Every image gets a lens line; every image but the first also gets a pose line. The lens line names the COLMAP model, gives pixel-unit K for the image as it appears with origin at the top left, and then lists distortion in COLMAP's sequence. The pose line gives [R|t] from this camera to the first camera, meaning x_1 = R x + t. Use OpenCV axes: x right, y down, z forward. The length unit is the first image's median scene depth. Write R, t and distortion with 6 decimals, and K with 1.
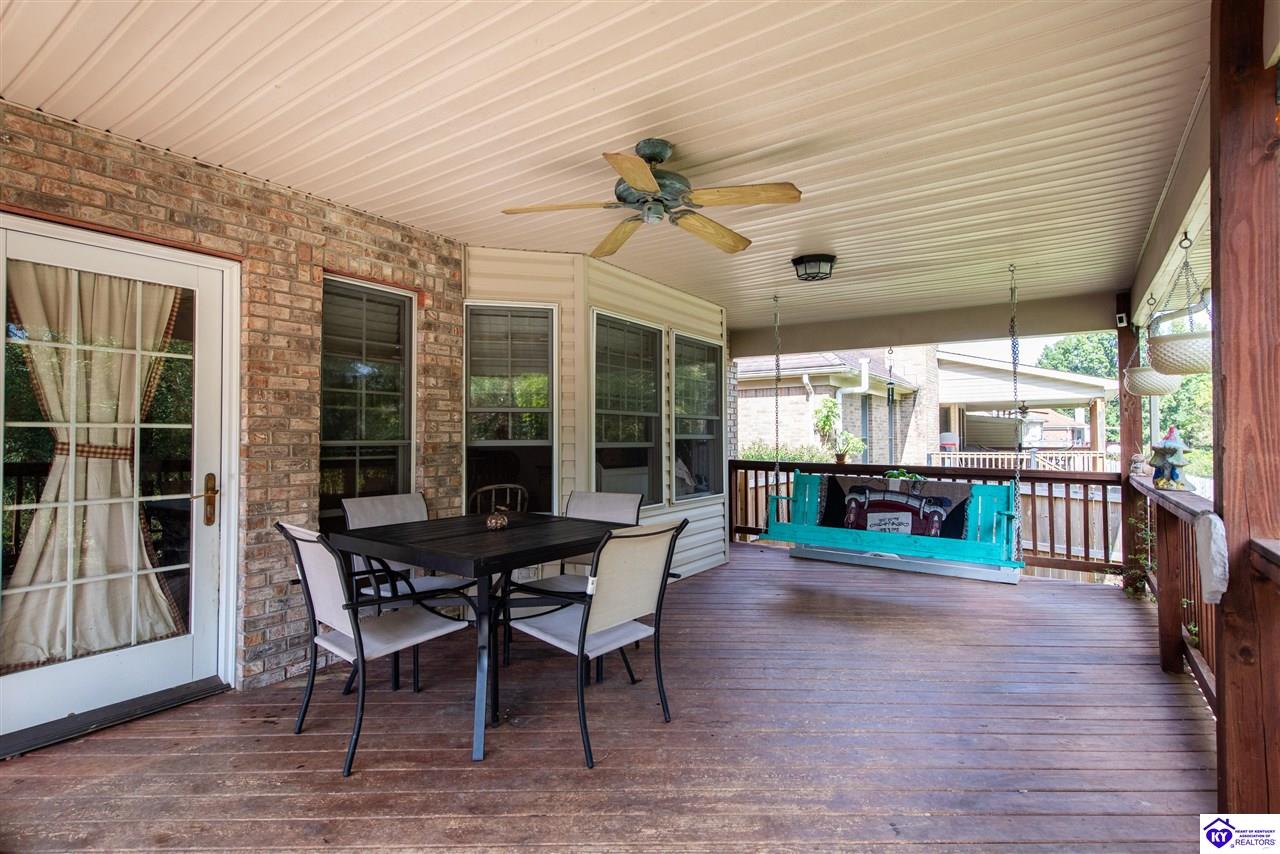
lens RADIAL K [[620.5, 0, 637.6], [0, 620.5, 429.8], [0, 0, 1]] dist [0.000864, 0.000003]
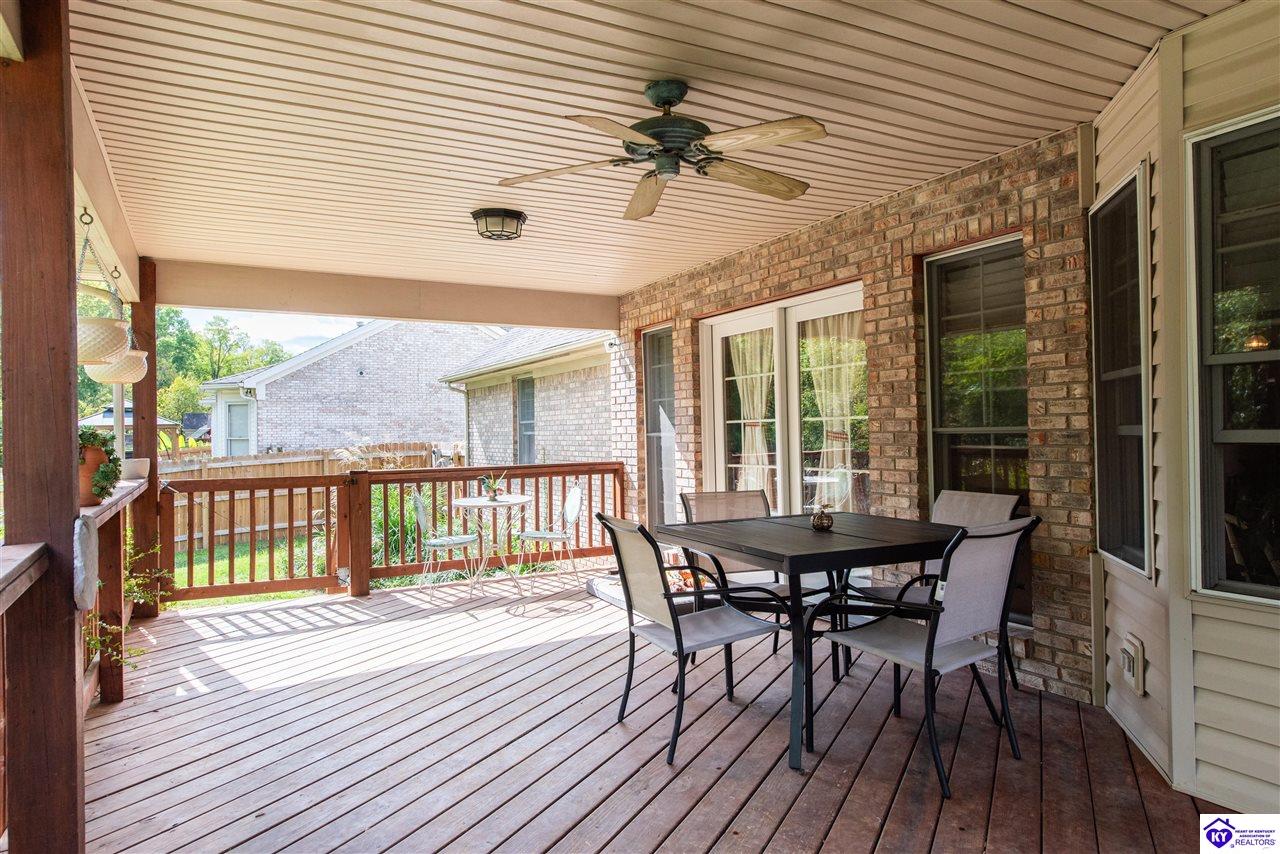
lens RADIAL K [[830.0, 0, 639.5], [0, 830.0, 424.0], [0, 0, 1]] dist [0.002721, 0.000303]
pose [[-0.469486, 0.005197, -0.882924, 0.771017], [0.033439, 0.999370, -0.011899, 0.010287], [0.882306, -0.035110, -0.469364, 1.075256]]
